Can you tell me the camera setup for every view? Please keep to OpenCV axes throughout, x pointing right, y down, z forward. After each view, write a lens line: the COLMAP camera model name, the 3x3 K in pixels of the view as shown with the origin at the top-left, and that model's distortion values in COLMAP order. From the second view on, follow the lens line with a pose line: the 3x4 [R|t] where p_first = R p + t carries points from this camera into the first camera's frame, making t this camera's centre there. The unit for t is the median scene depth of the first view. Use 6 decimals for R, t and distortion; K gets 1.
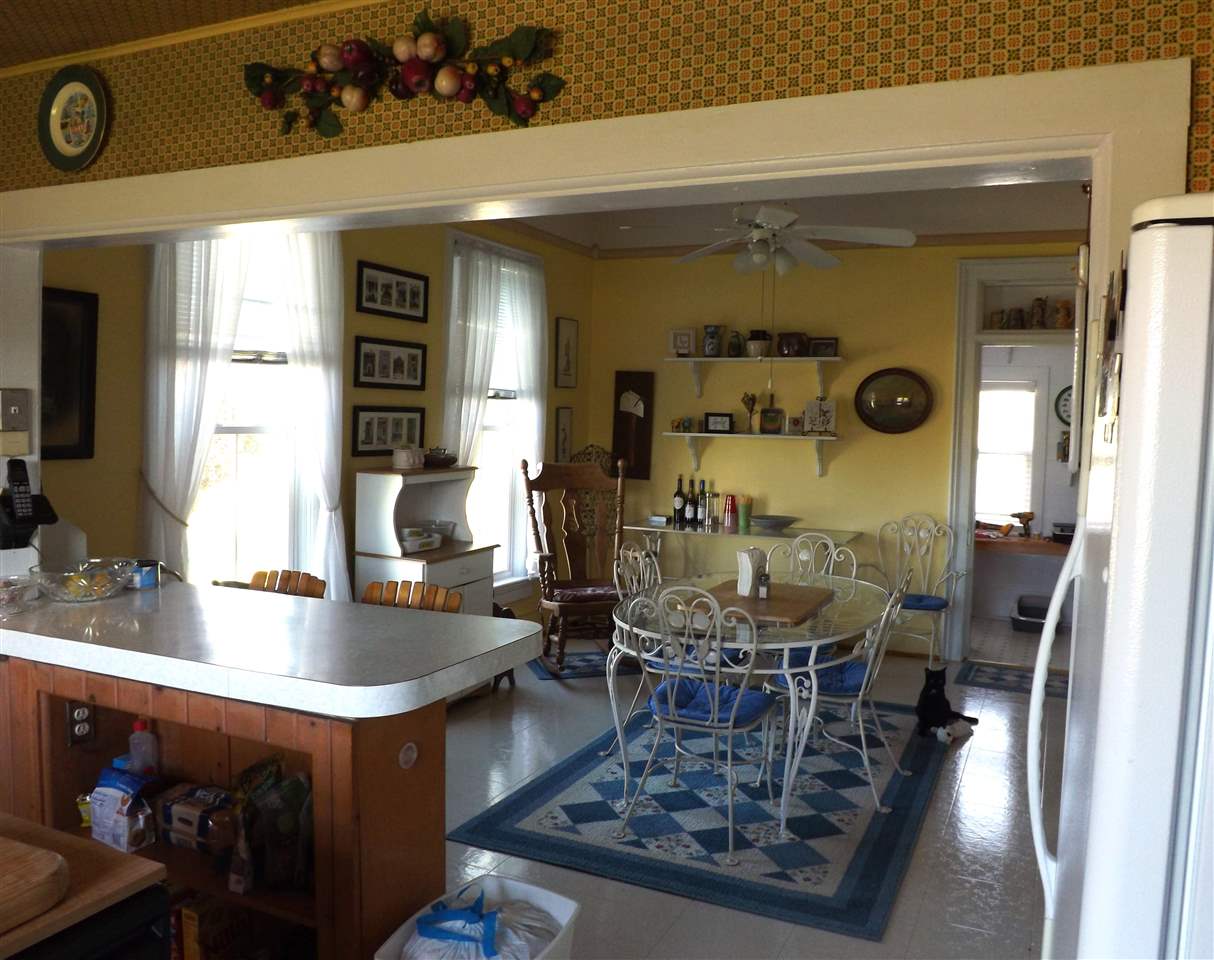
lens RADIAL K [[960.4, 0, 607.0], [0, 960.4, 480.0], [0, 0, 1]] dist [-0.000949, 0.000163]
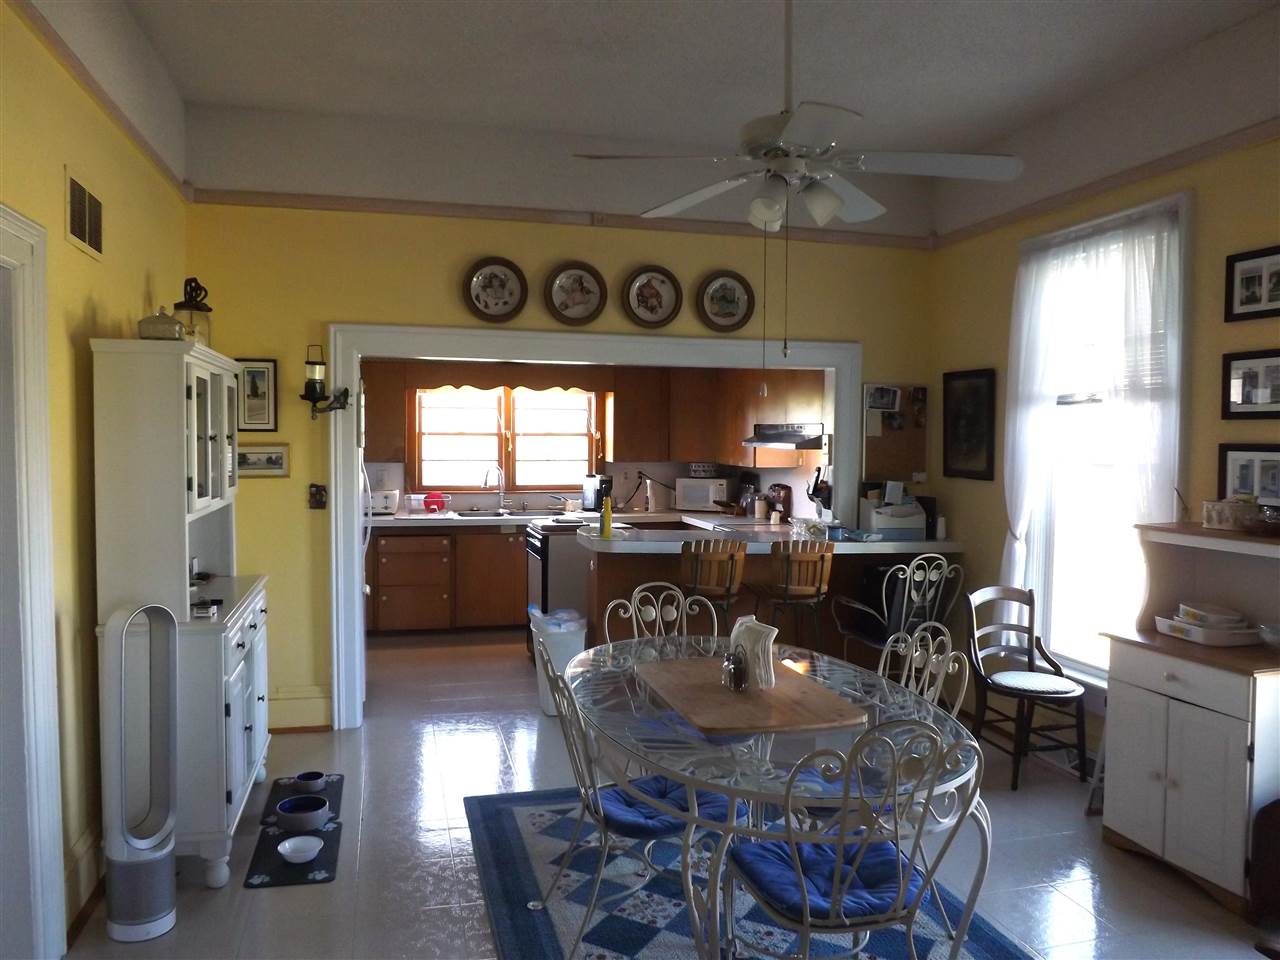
lens RADIAL K [[995.5, 0, 640.0], [0, 995.5, 480.0], [0, 0, 1]] dist [-0.088393, -0.004900]
pose [[-0.775125, -0.006722, -0.631773, 0.729905], [-0.076956, 0.993503, 0.083847, -0.094739], [0.627104, 0.113610, -0.770606, 1.610202]]
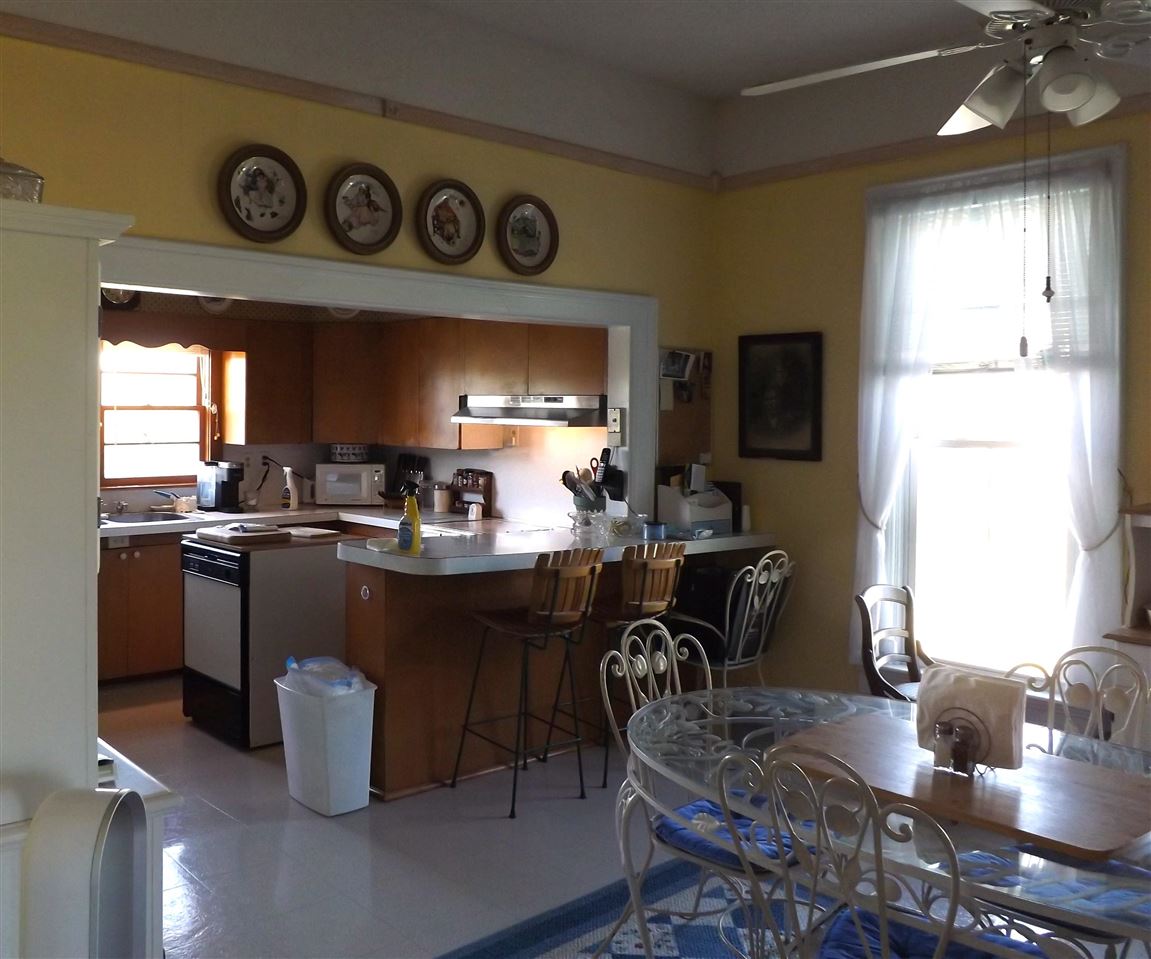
lens RADIAL K [[1105.0, 0, 574.3], [0, 1105.0, 411.3], [0, 0, 1]] dist [-0.076041, 0.009416]
pose [[-0.416625, -0.032422, -0.908500, 0.811036], [-0.086465, 0.996246, 0.004098, -0.057194], [0.904957, 0.080260, -0.417865, 1.152134]]
